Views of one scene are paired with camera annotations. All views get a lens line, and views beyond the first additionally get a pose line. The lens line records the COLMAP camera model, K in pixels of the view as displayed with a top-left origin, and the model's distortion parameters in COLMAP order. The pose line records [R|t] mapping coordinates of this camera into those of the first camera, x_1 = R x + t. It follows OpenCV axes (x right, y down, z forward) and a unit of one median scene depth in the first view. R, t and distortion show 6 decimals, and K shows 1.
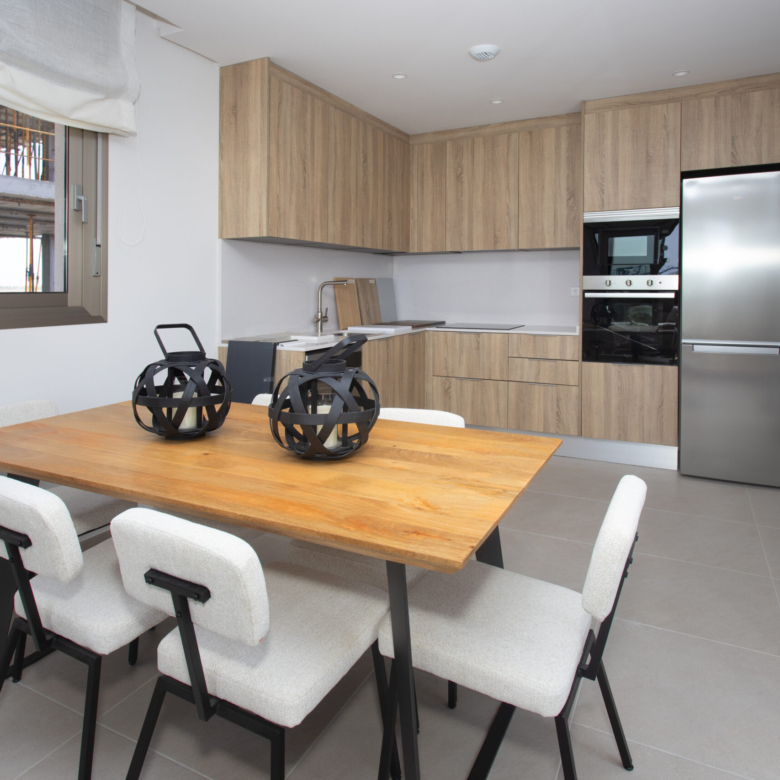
lens RADIAL K [[573.1, 0, 390.0], [0, 573.1, 390.0], [0, 0, 1]] dist [-0.004597, 0.002110]
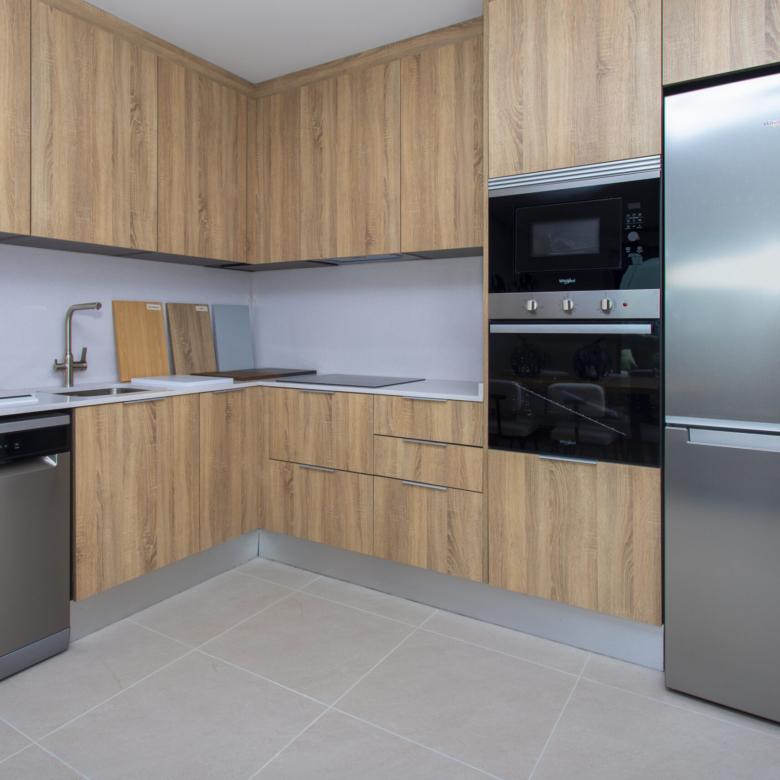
lens RADIAL K [[572.4, 0, 388.8], [0, 572.4, 405.4], [0, 0, 1]] dist [-0.002710, 0.001251]
pose [[0.995664, 0.018037, -0.091261, 0.285728], [-0.022061, 0.998820, -0.043274, -0.064722], [0.090372, 0.045099, 0.994886, 0.437680]]
